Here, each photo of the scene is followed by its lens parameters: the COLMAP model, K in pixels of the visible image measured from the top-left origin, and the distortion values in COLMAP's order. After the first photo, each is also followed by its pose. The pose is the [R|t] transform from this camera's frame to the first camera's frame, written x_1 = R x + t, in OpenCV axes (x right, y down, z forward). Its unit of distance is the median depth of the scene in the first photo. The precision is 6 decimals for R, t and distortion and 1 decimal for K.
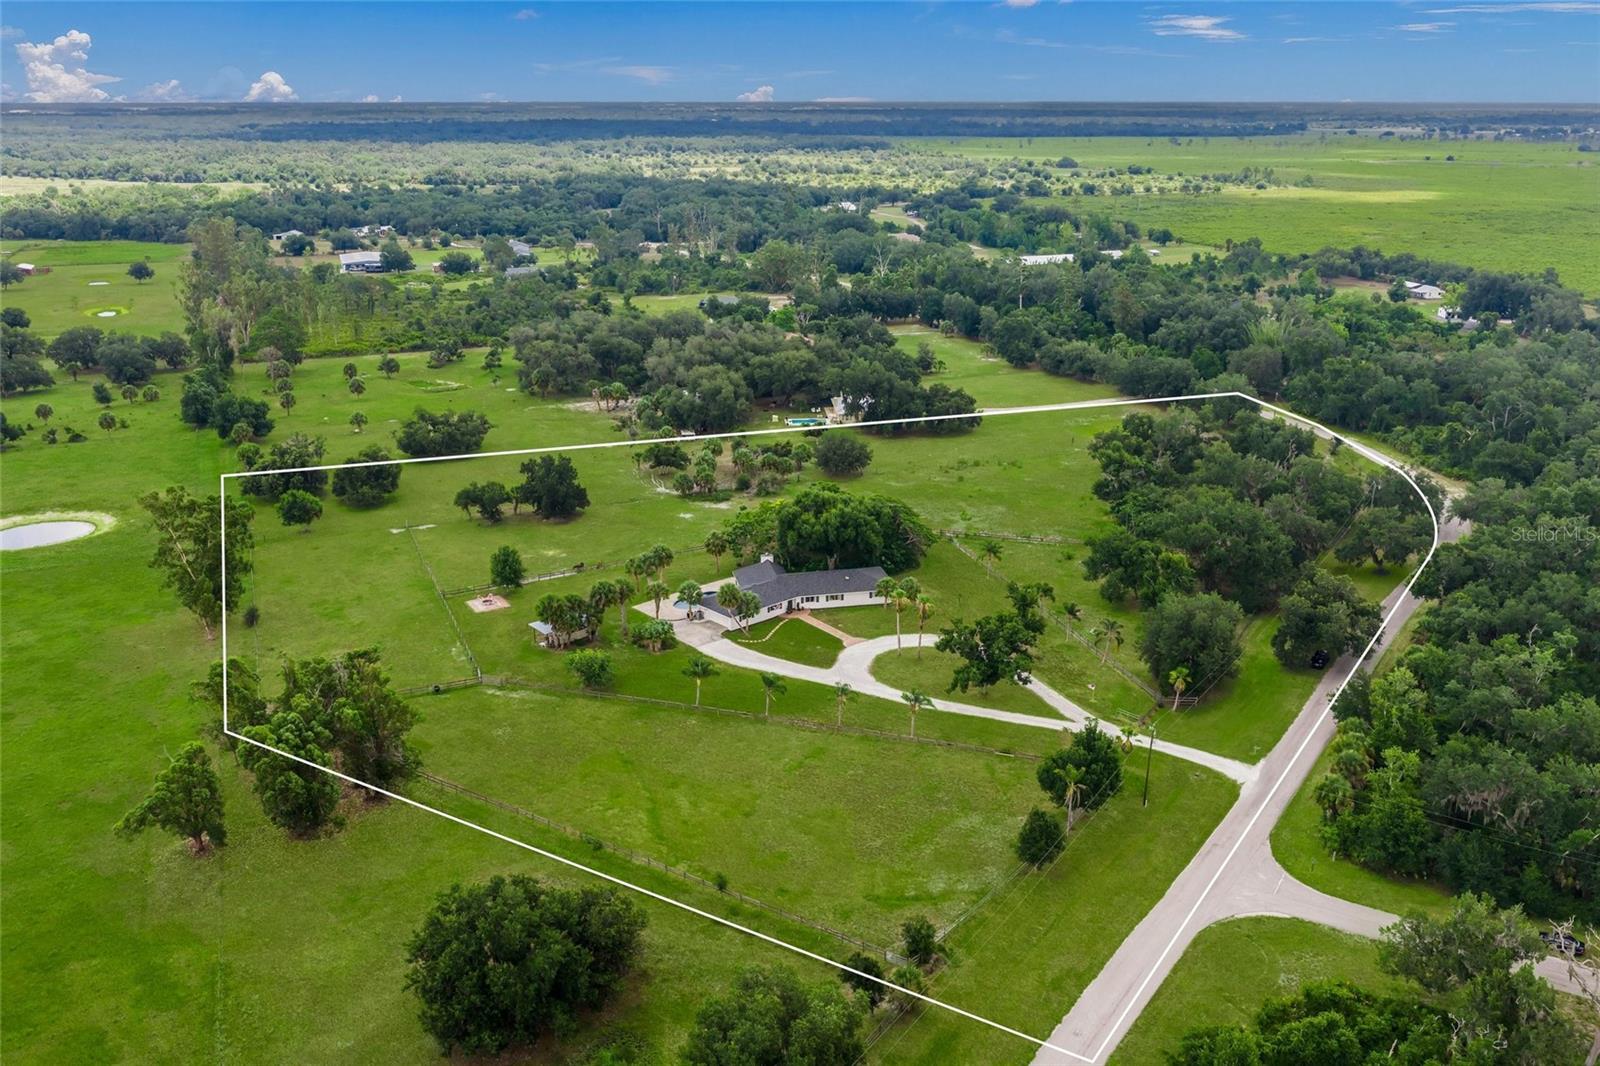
lens RADIAL K [[1324.3, 0, 806.1], [0, 1324.3, 532.7], [0, 0, 1]] dist [0.004193, -0.014911]
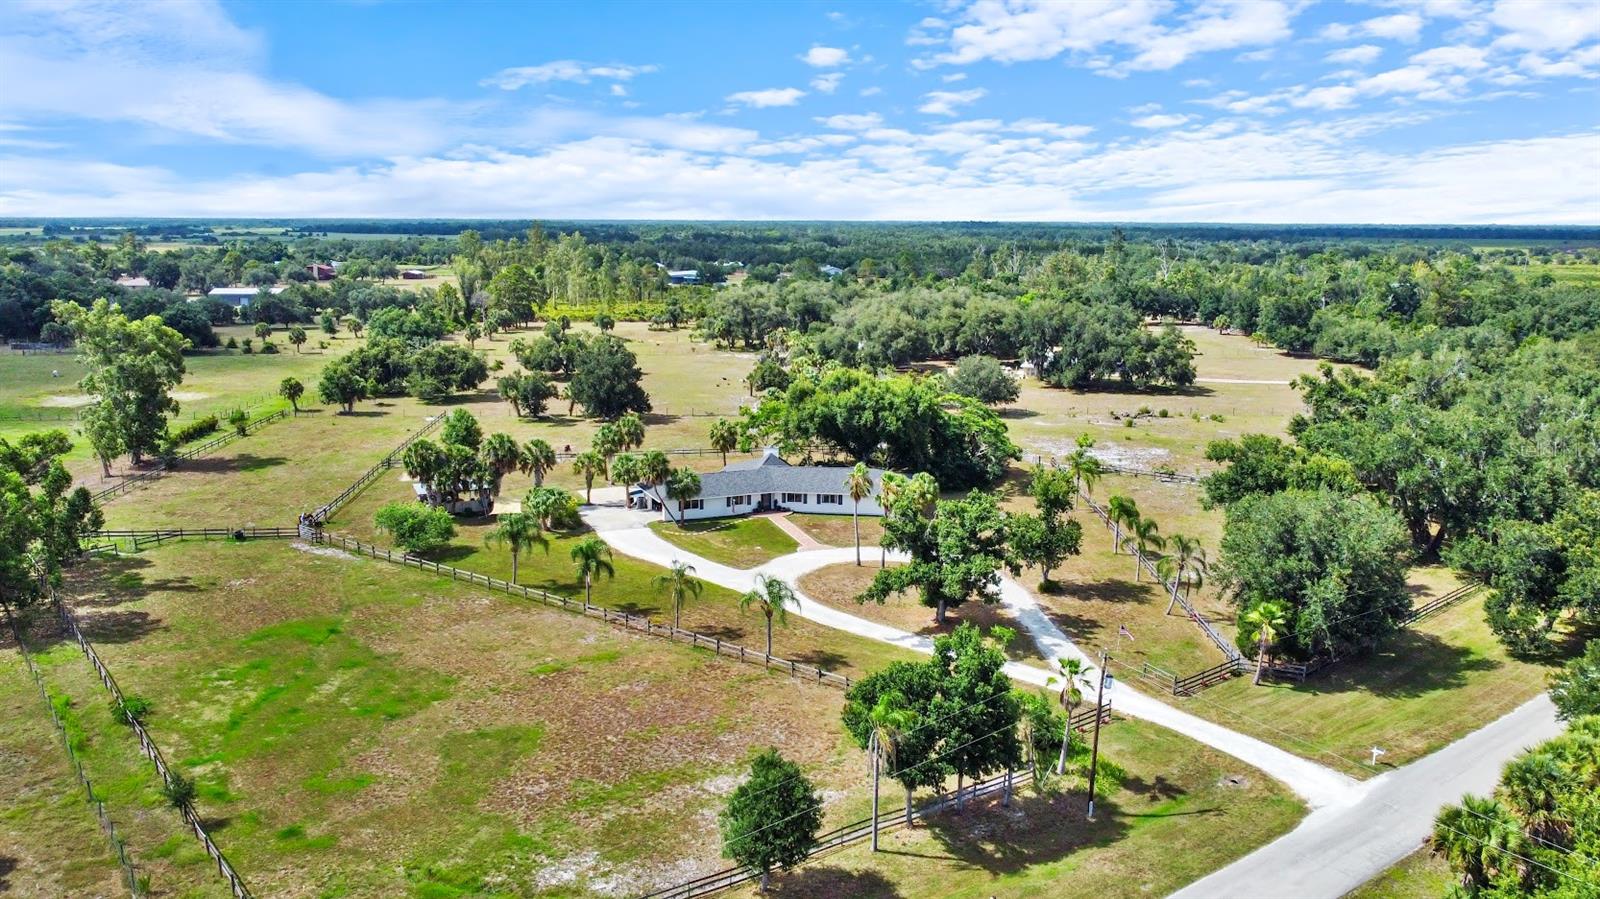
lens RADIAL K [[1201.0, 0, 793.2], [0, 1201.0, 488.0], [0, 0, 1]] dist [-0.003273, -0.001059]
pose [[0.945812, 0.075407, -0.315837, 0.187541], [-0.104731, 0.991523, -0.076898, 0.085349], [0.307361, 0.105809, 0.945692, 0.337885]]
